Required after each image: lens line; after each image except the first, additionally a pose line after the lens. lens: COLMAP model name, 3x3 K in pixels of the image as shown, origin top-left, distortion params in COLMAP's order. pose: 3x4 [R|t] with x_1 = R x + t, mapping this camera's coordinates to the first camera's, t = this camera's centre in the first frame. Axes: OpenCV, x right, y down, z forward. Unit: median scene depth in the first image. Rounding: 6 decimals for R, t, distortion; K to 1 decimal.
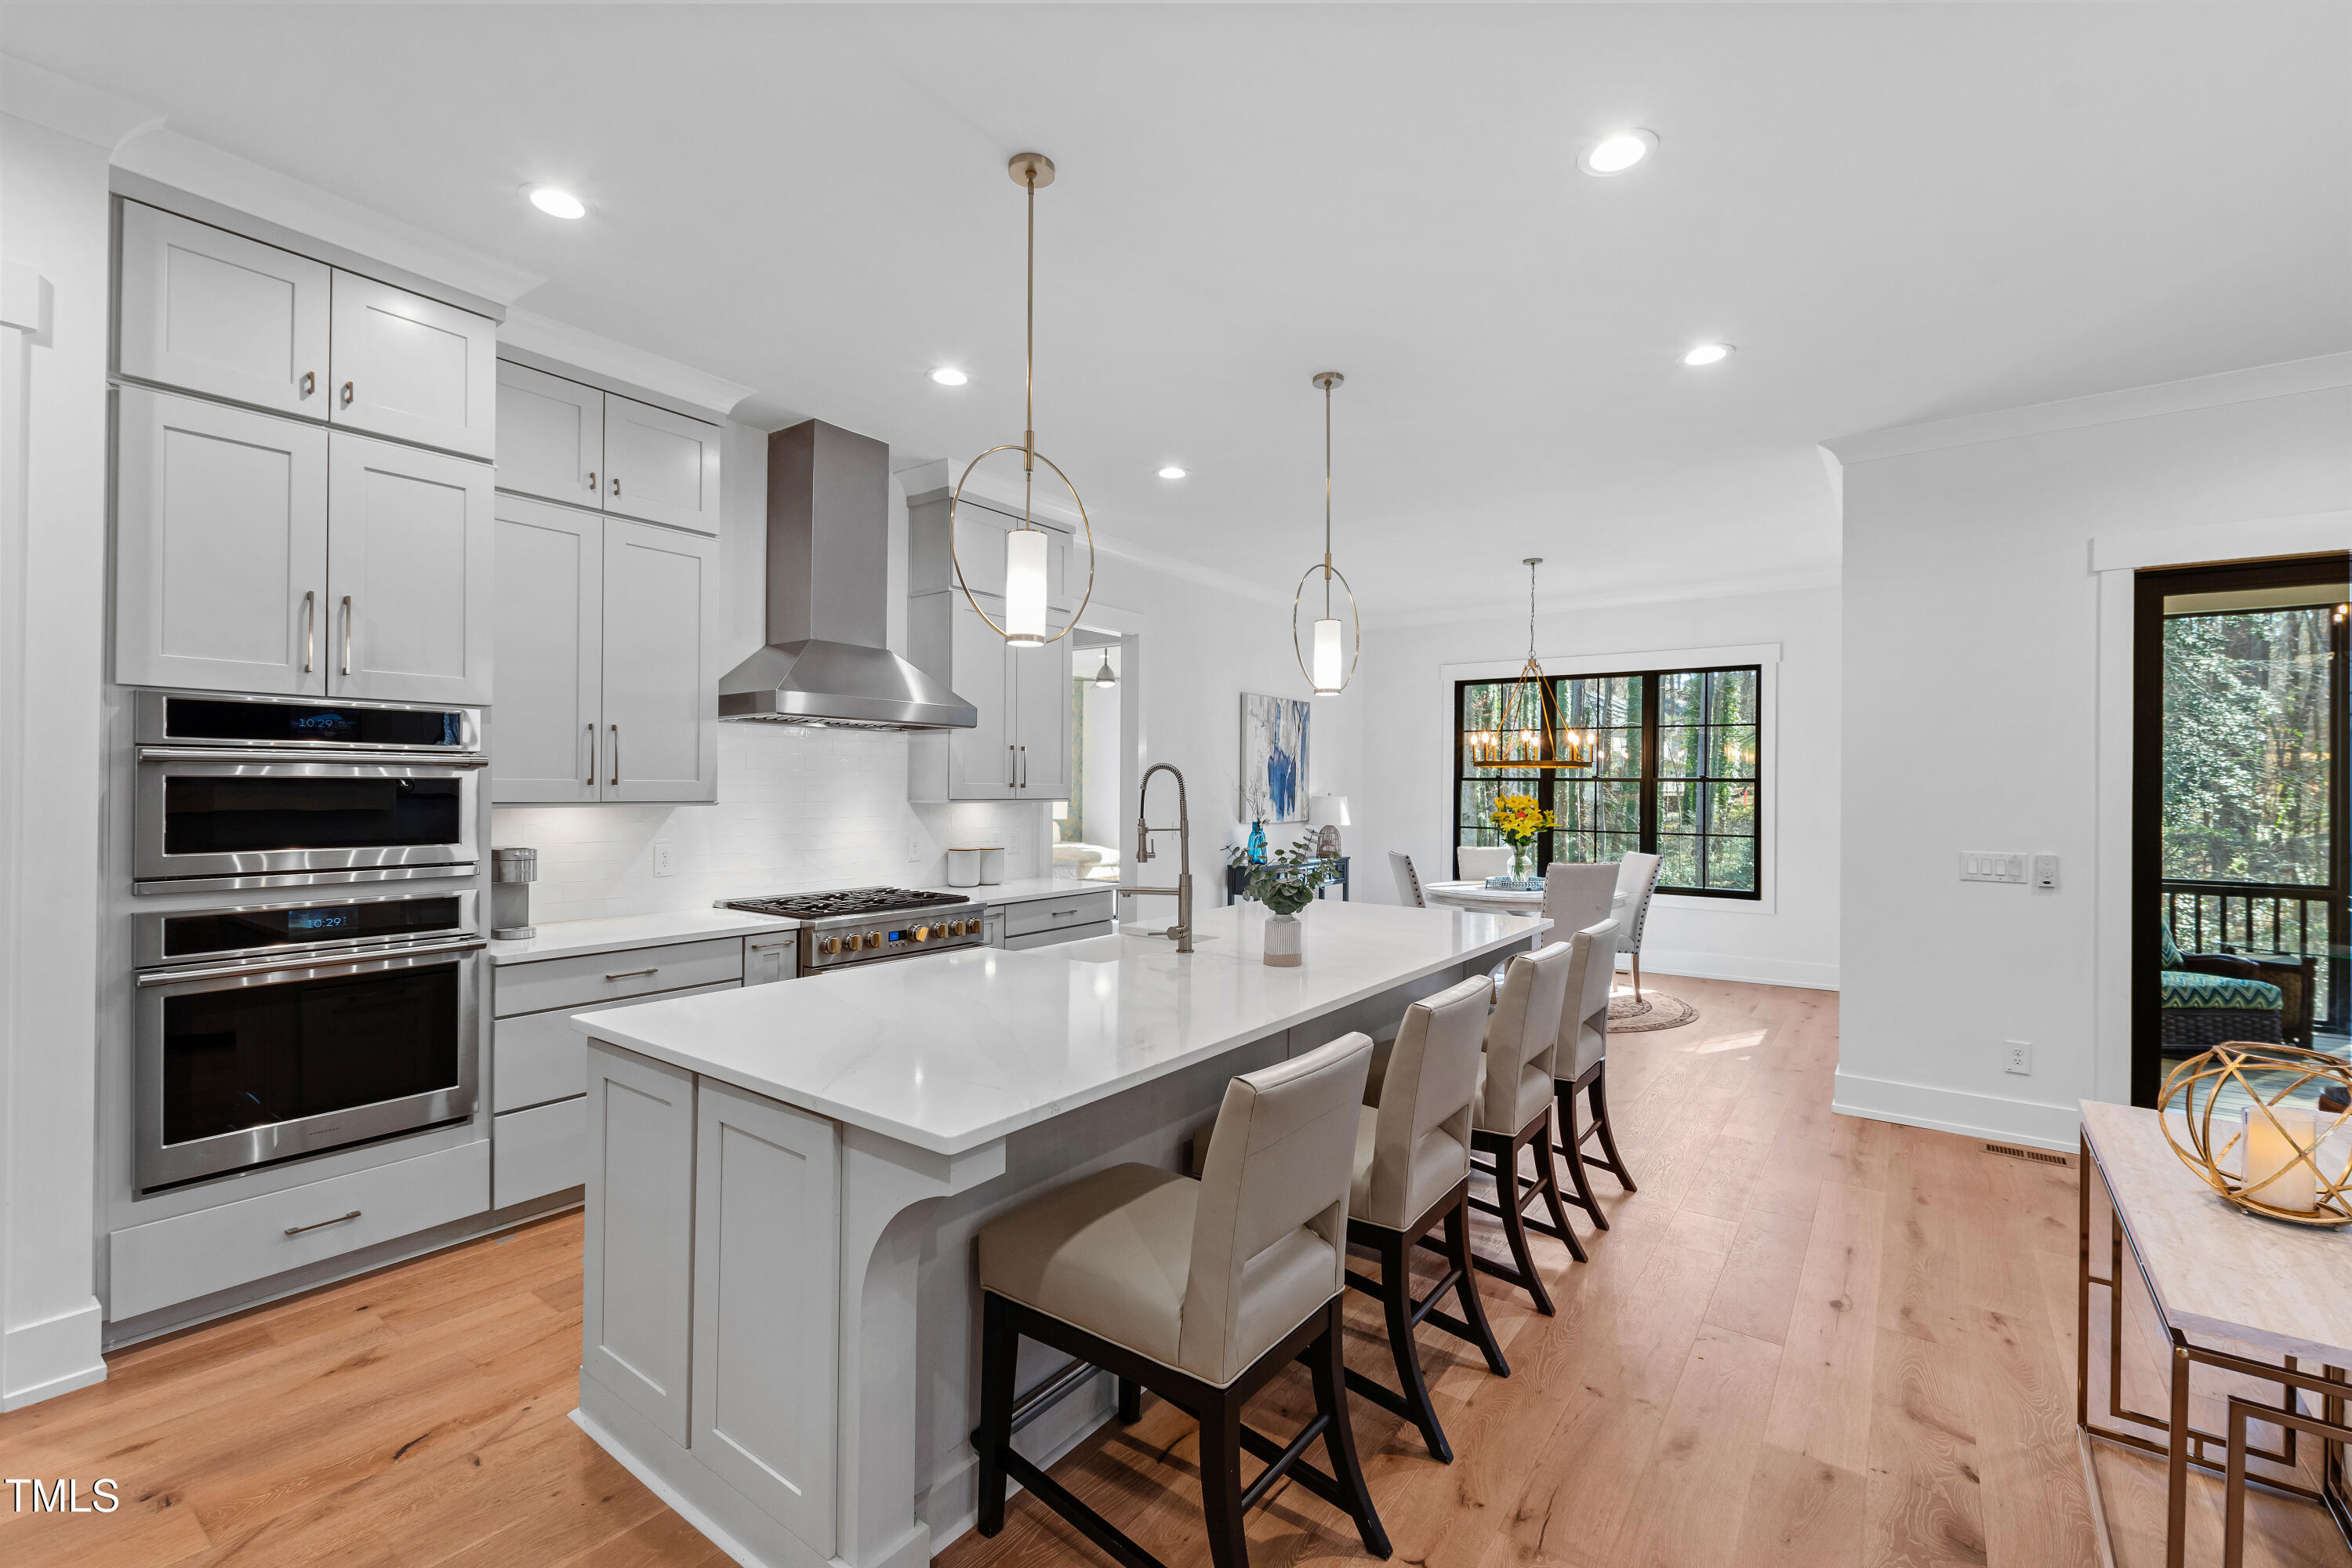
lens RADIAL K [[1021.1, 0, 1189.1], [0, 1021.1, 780.2], [0, 0, 1]] dist [0.004400, -0.000173]
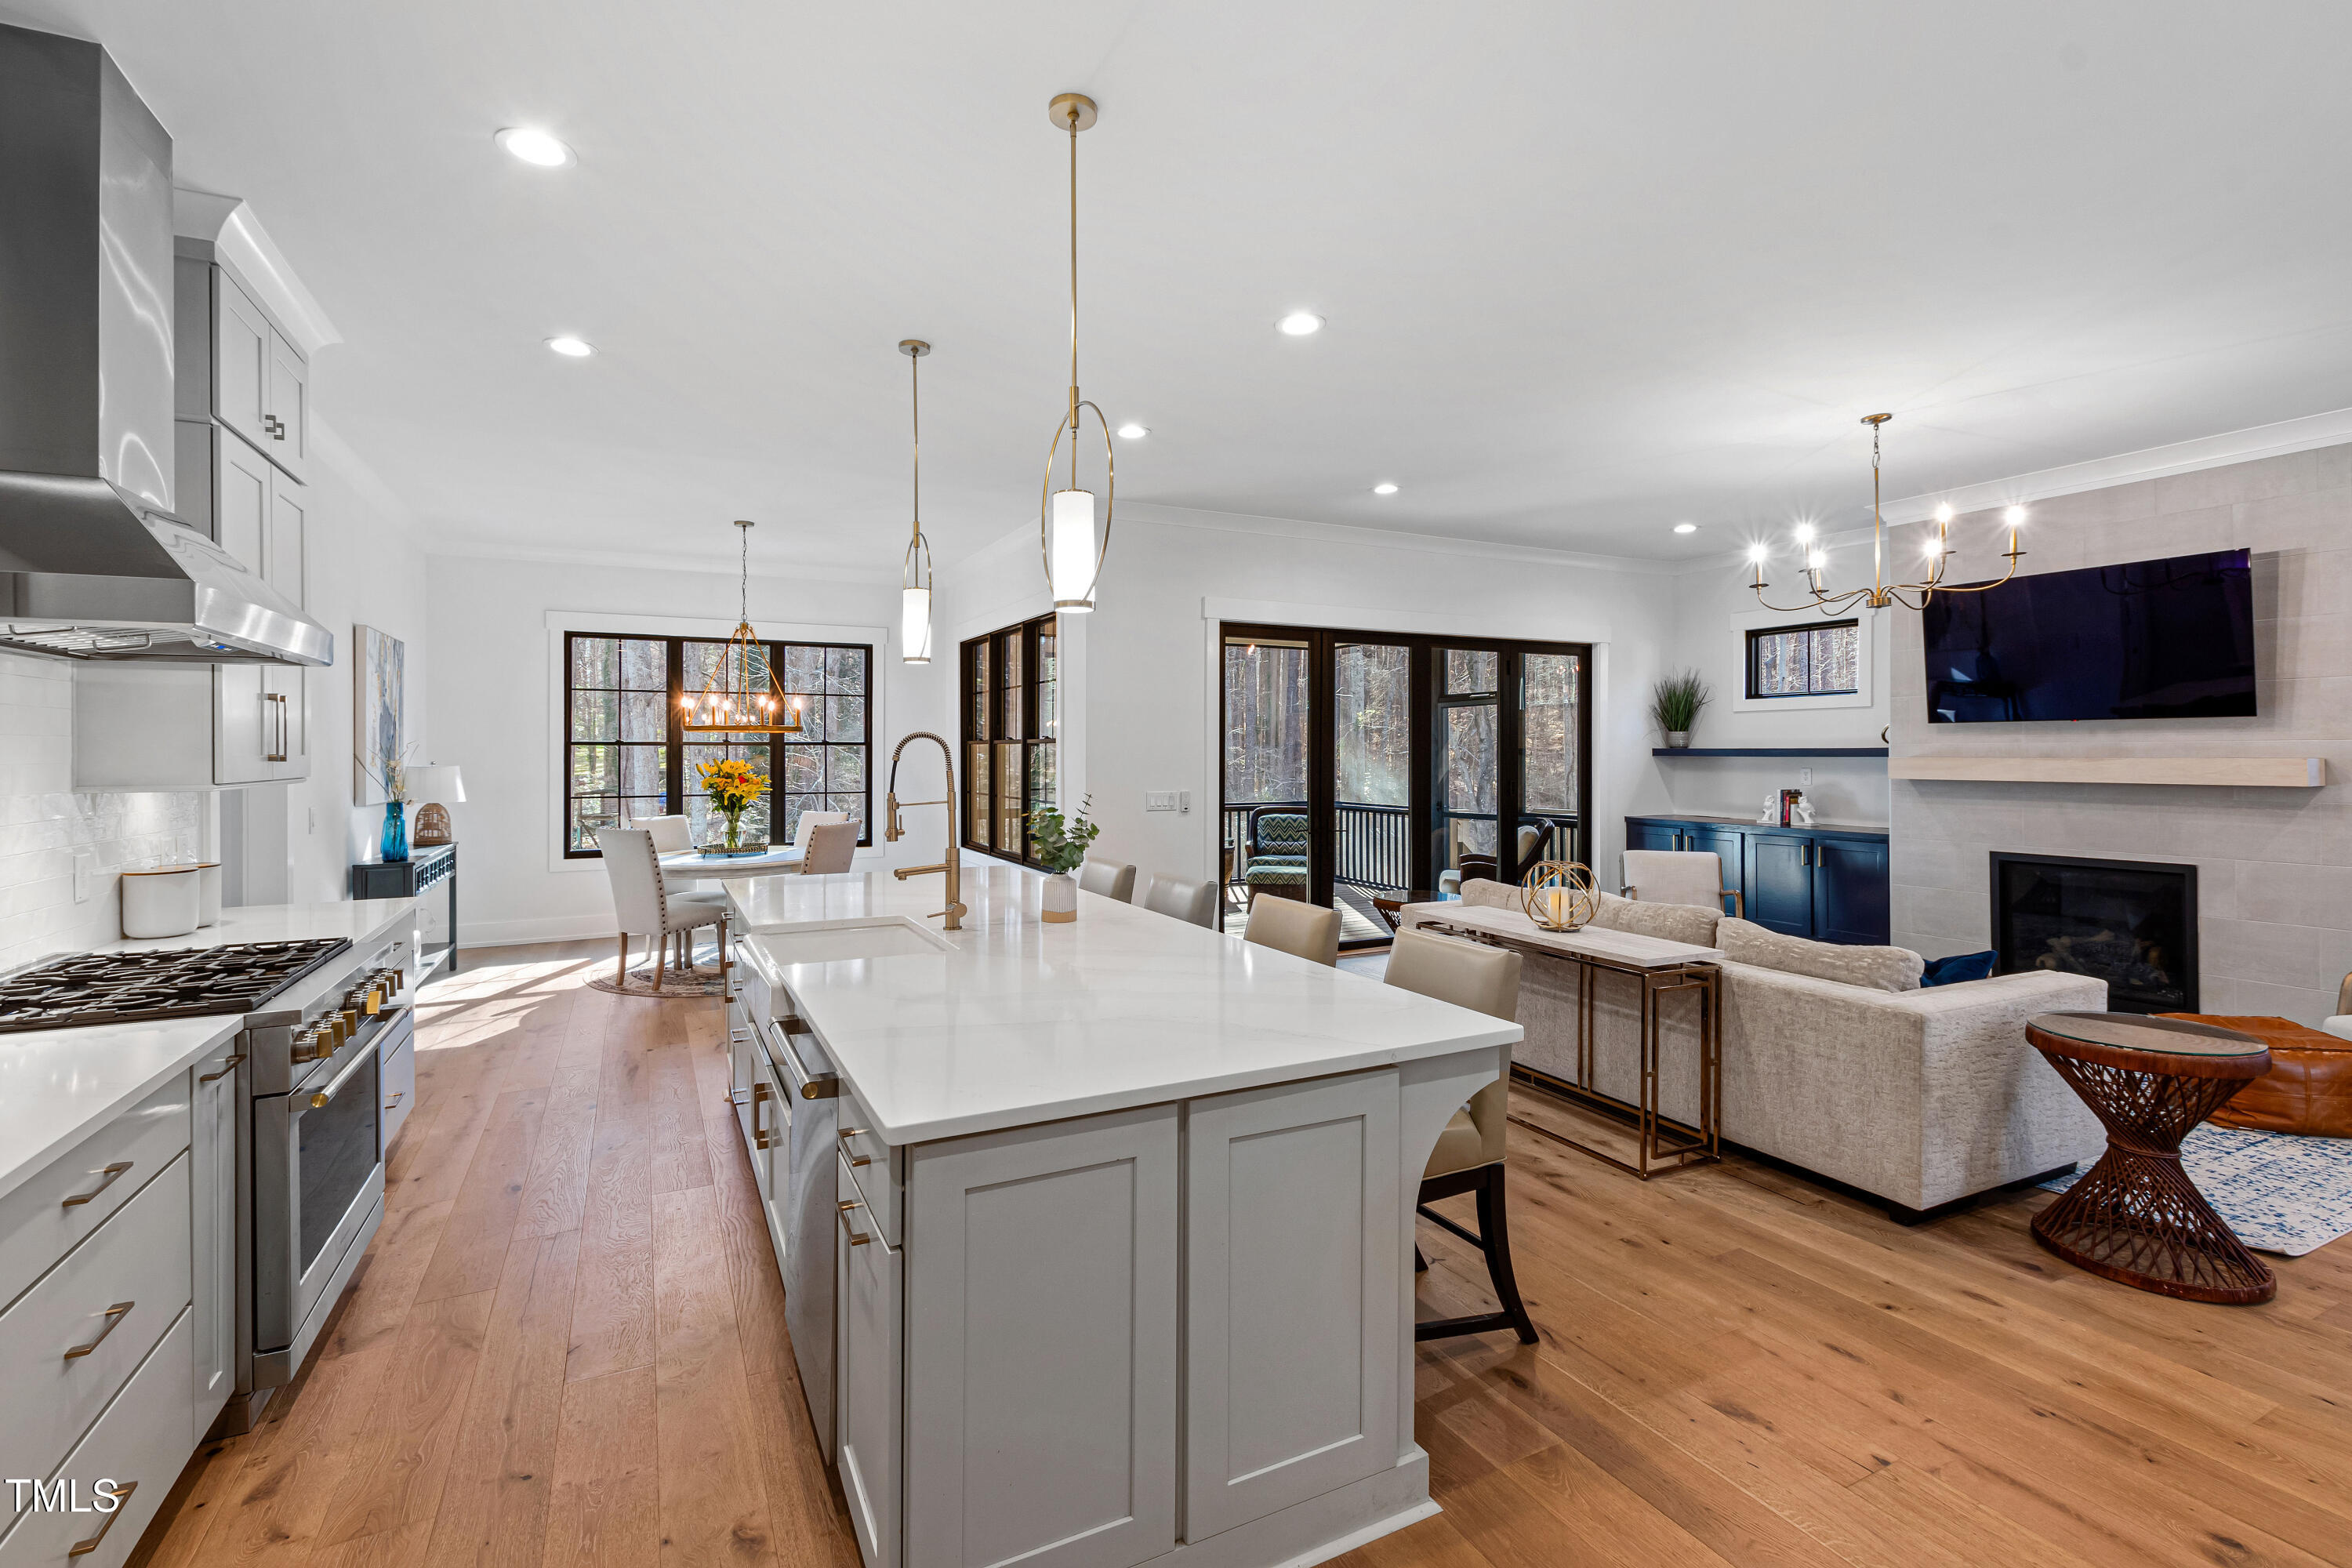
lens RADIAL K [[1021.1, 0, 1160.2], [0, 1021.1, 744.1], [0, 0, 1]] dist [0.004400, -0.000173]
pose [[0.458775, -0.002977, 0.888548, -0.371123], [0.000268, 0.999995, 0.003212, -0.003724], [-0.888553, -0.001236, 0.458773, 0.189306]]
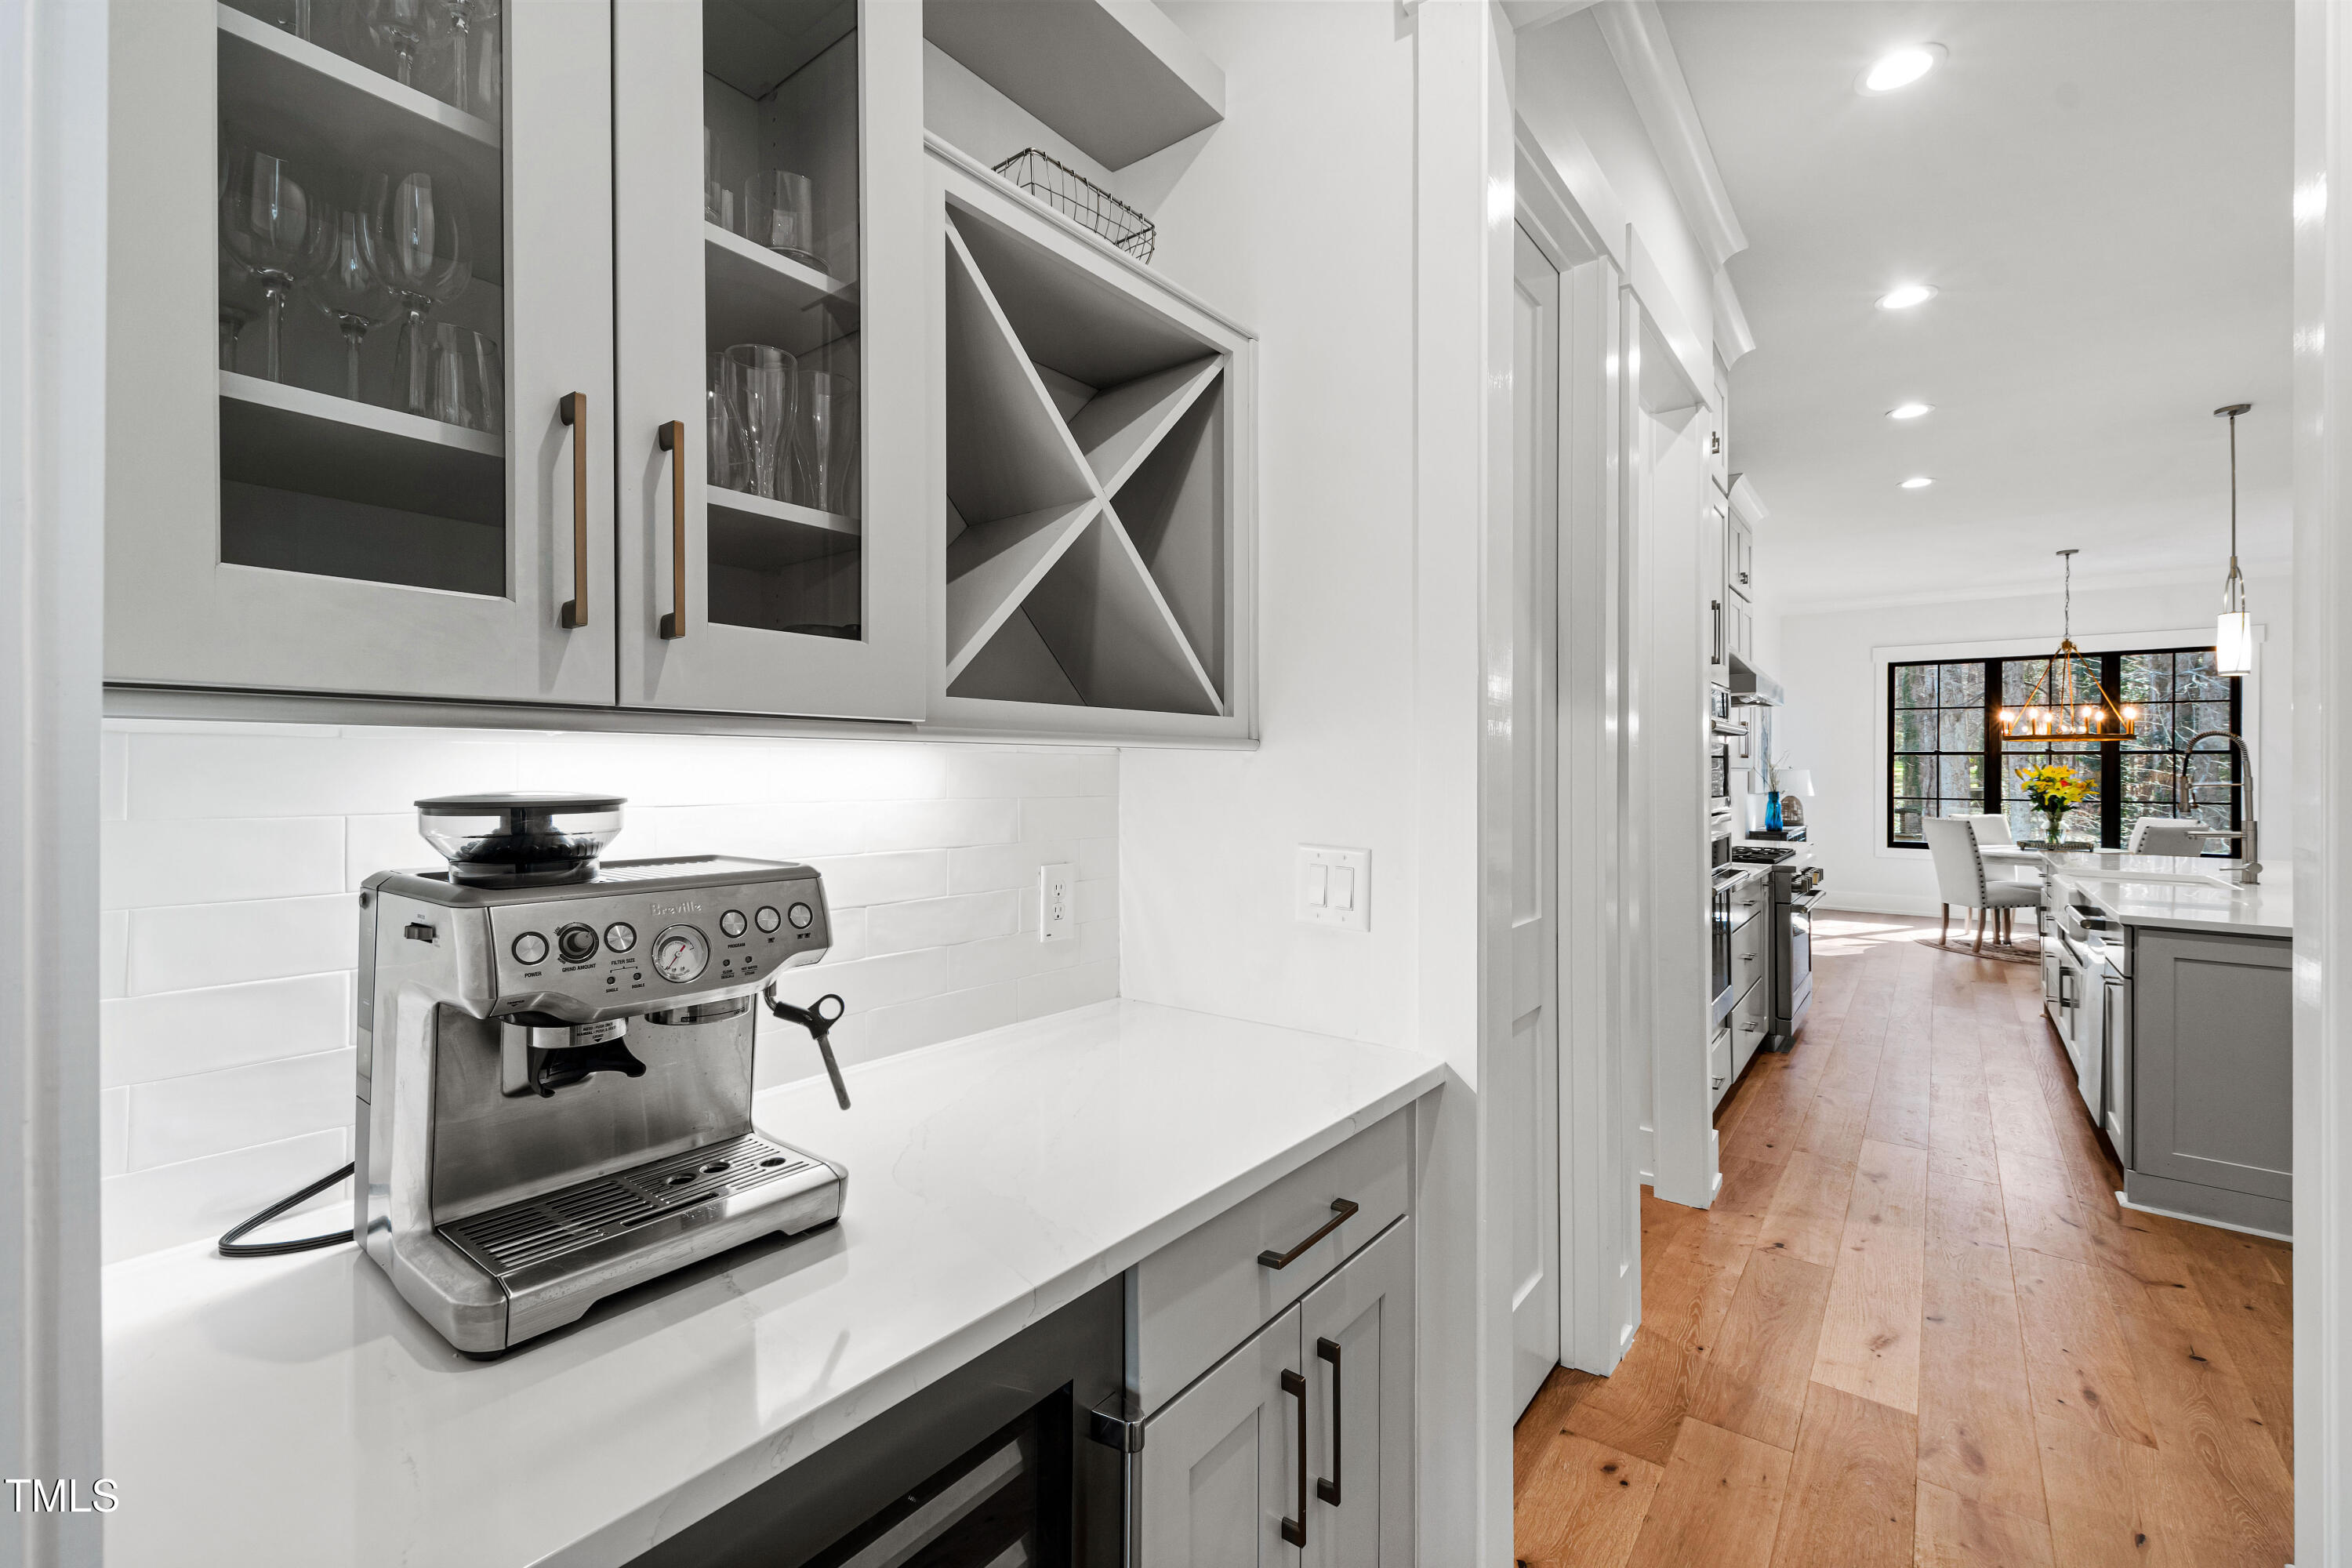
lens RADIAL K [[1021.1, 0, 1162.3], [0, 1021.1, 766.0], [0, 0, 1]] dist [0.004400, -0.000173]
pose [[0.999600, -0.002904, -0.028114, -0.622617], [0.002970, 0.999993, 0.002315, 0.009856], [0.028107, -0.002398, 0.999602, -0.133199]]
